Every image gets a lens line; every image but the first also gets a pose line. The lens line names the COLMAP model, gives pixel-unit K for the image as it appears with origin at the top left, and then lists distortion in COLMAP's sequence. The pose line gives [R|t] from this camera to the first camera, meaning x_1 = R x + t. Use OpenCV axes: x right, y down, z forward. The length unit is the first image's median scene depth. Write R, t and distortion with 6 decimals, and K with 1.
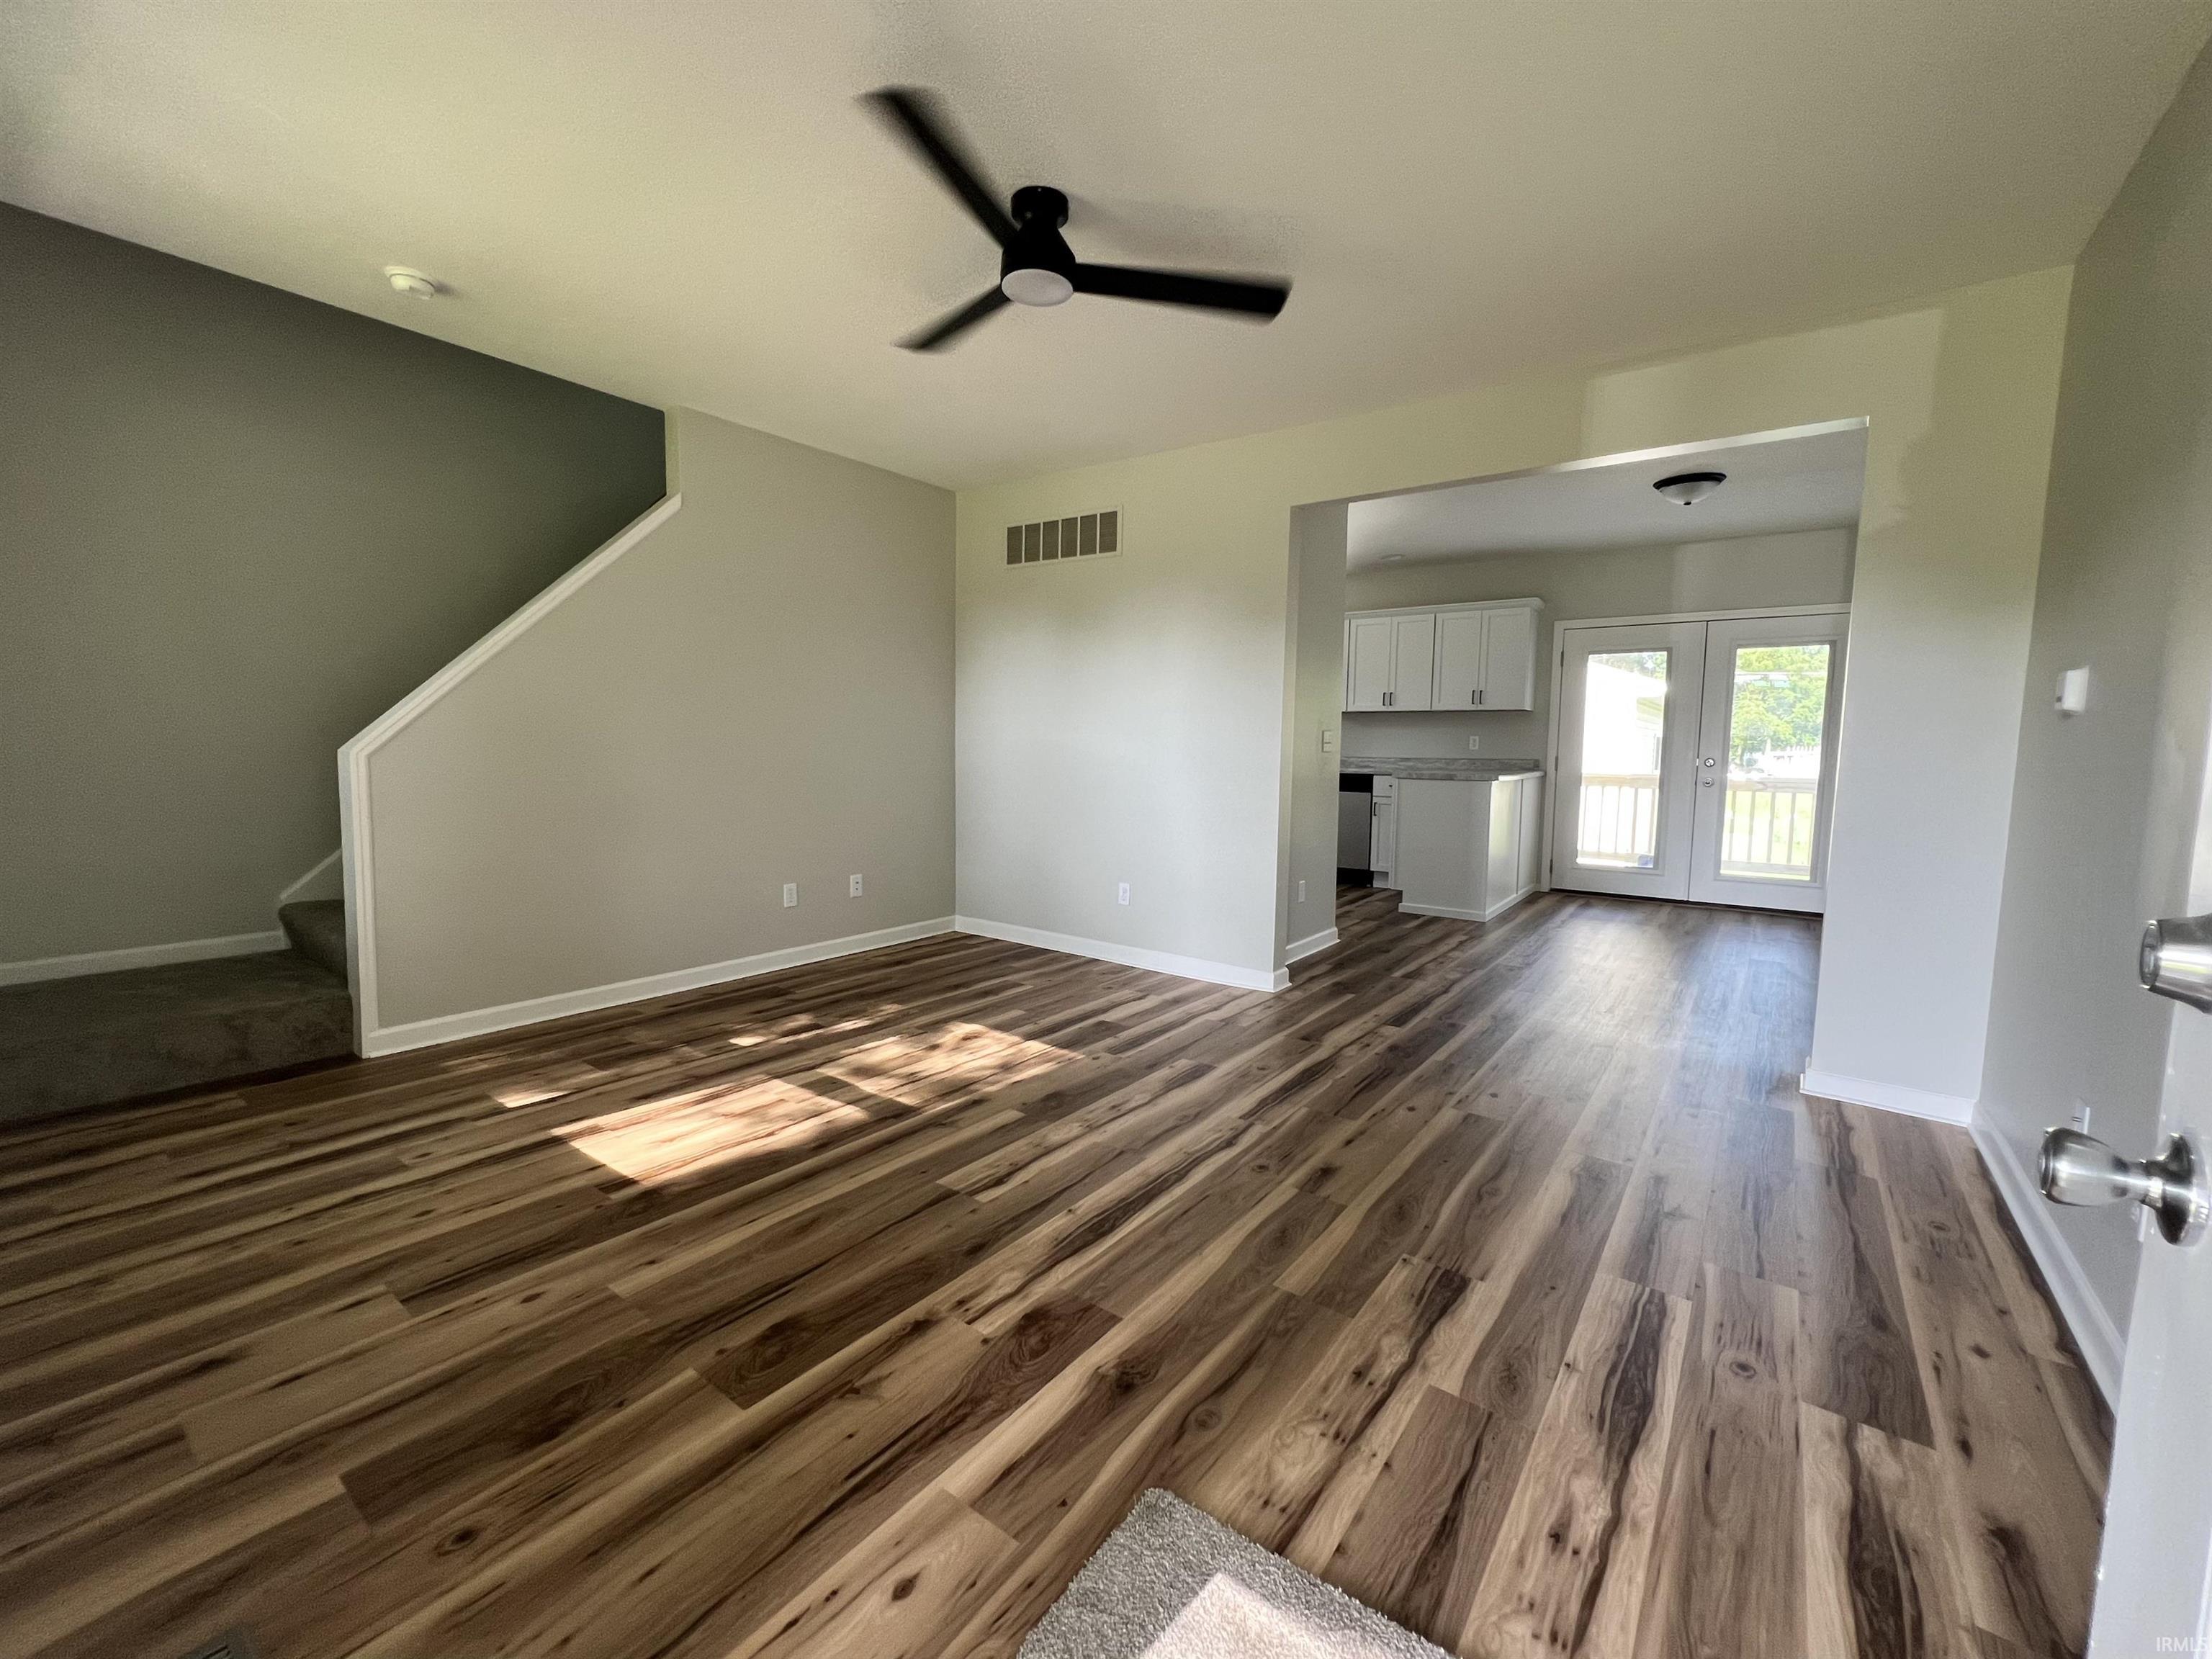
lens RADIAL K [[892.1, 0, 1112.5], [0, 892.1, 820.4], [0, 0, 1]] dist [-0.000512, 0.000197]
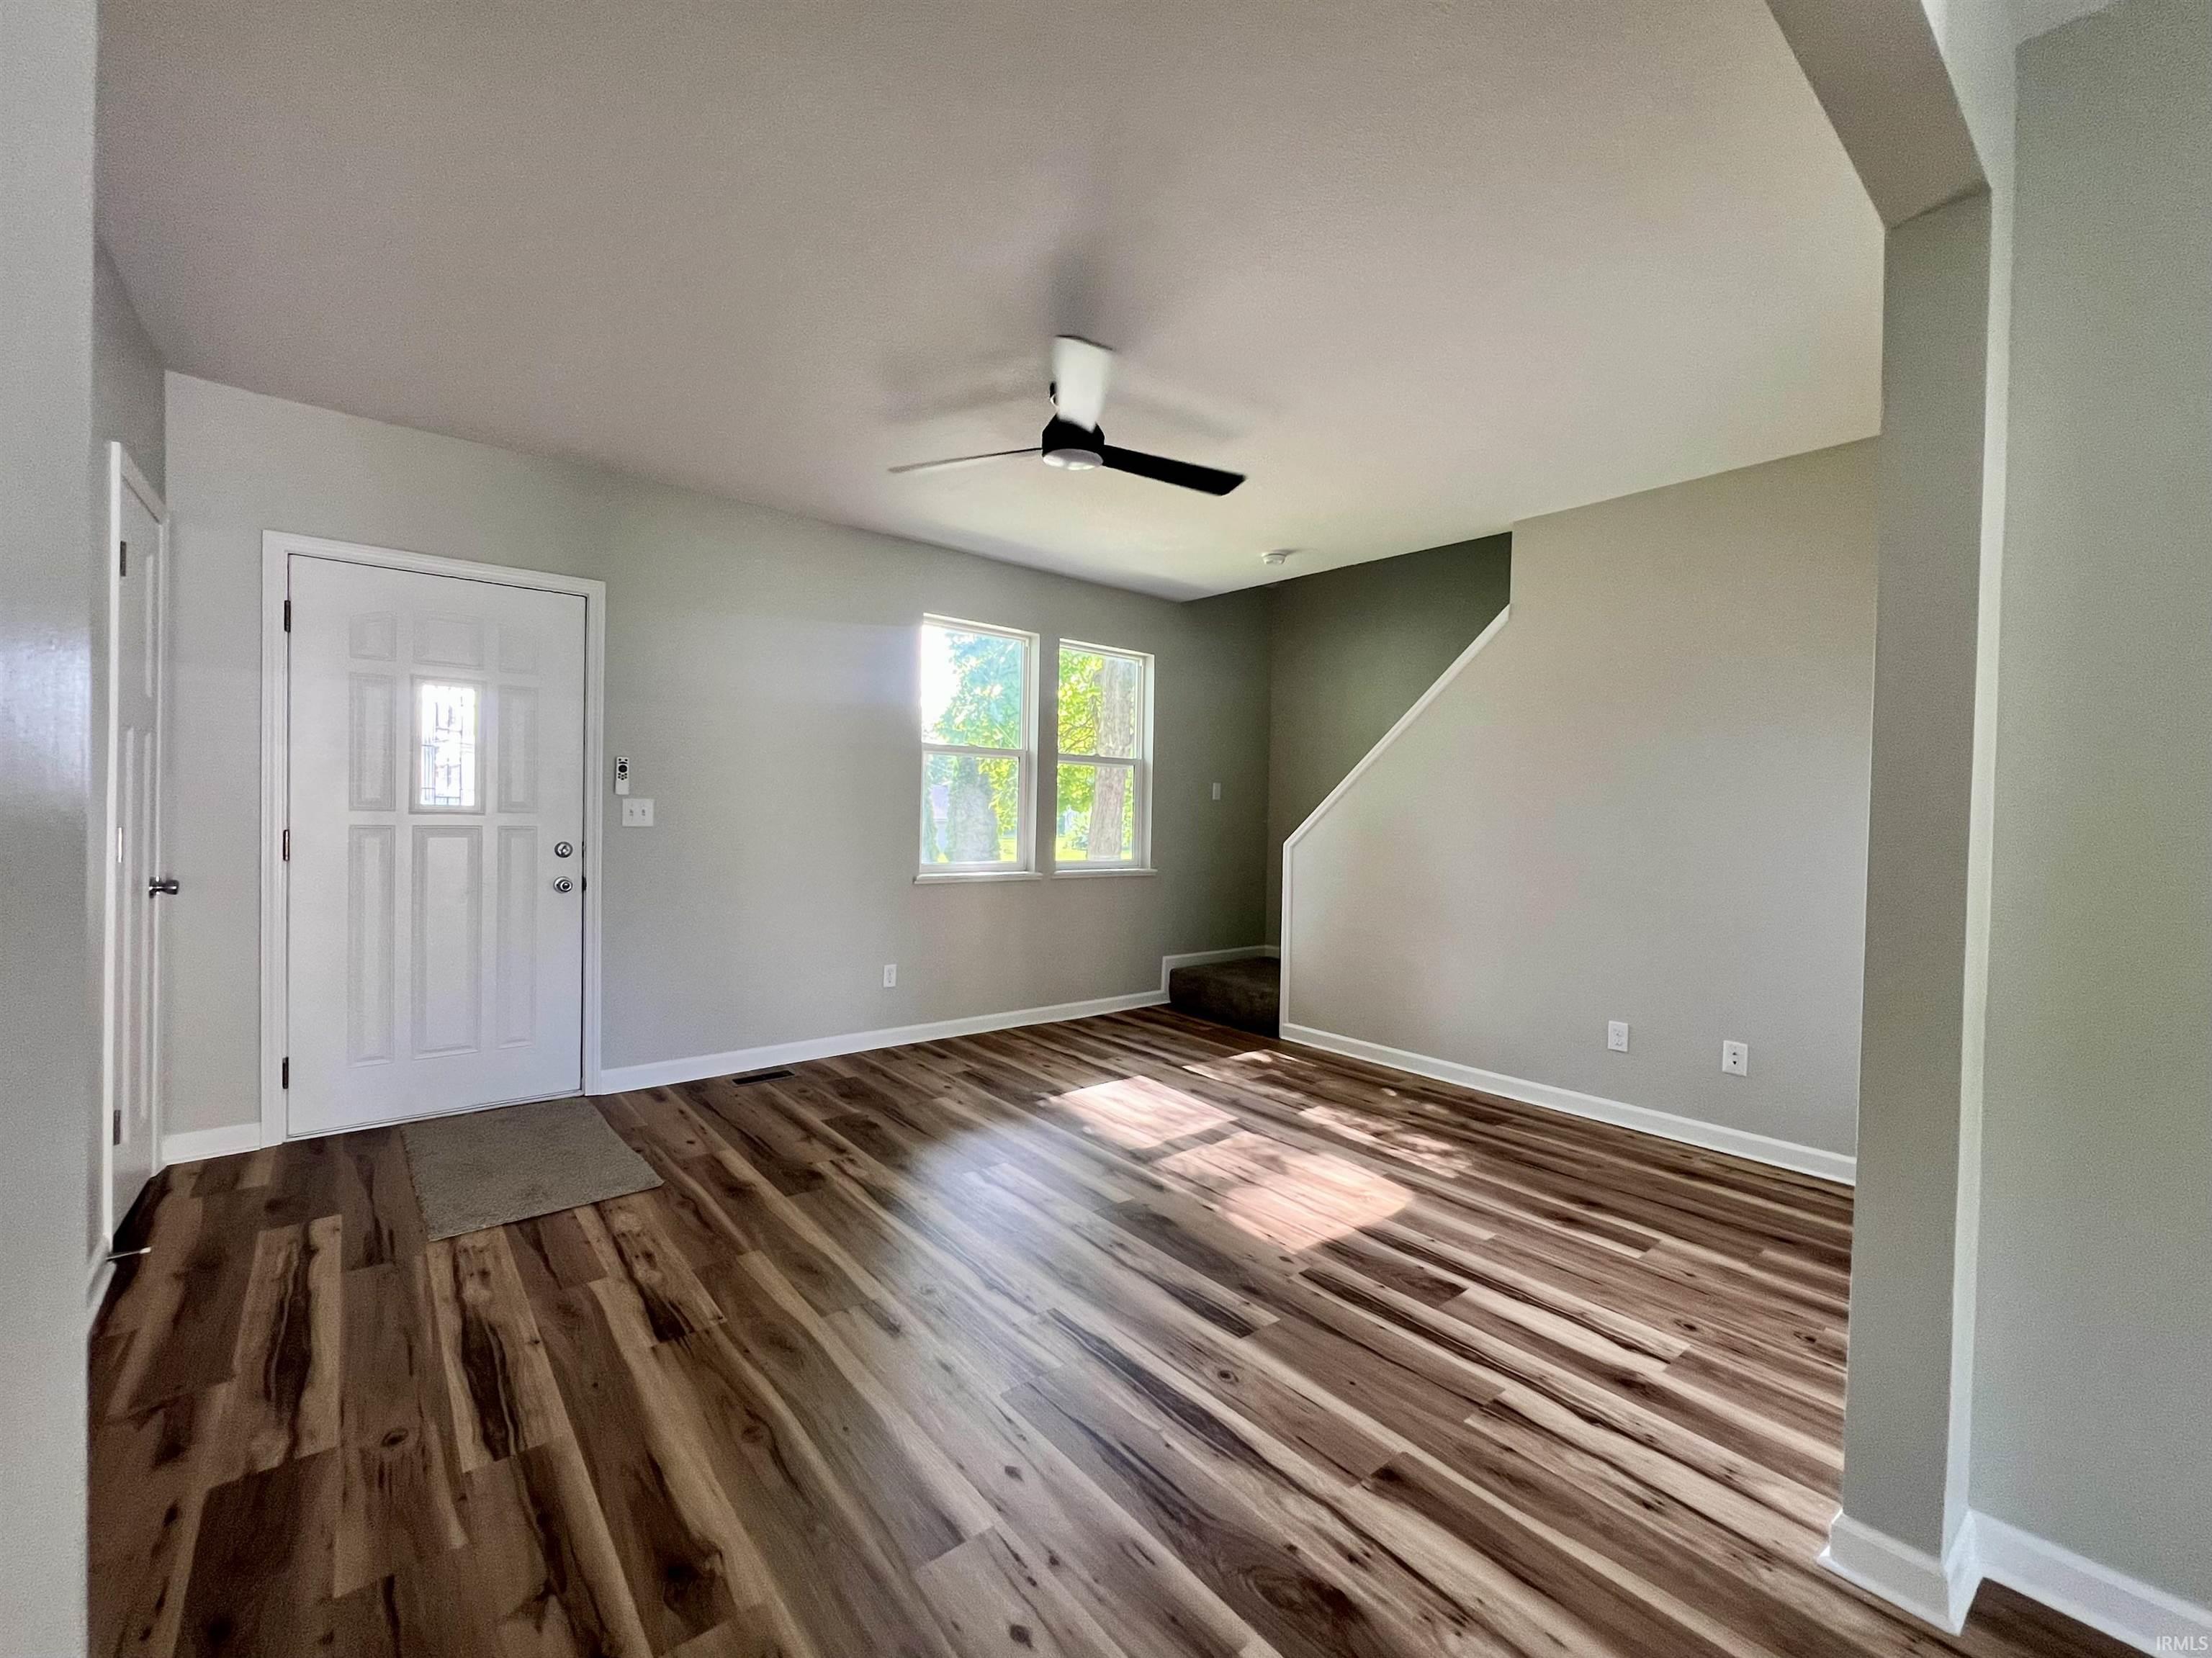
lens RADIAL K [[923.6, 0, 1106.0], [0, 923.6, 829.0], [0, 0, 1]] dist [0.000459, 0.000140]
pose [[-0.236774, -0.002245, -0.971562, 1.166801], [-0.109052, 0.993739, 0.024280, -0.150938], [0.965425, 0.111700, -0.235536, 1.478419]]
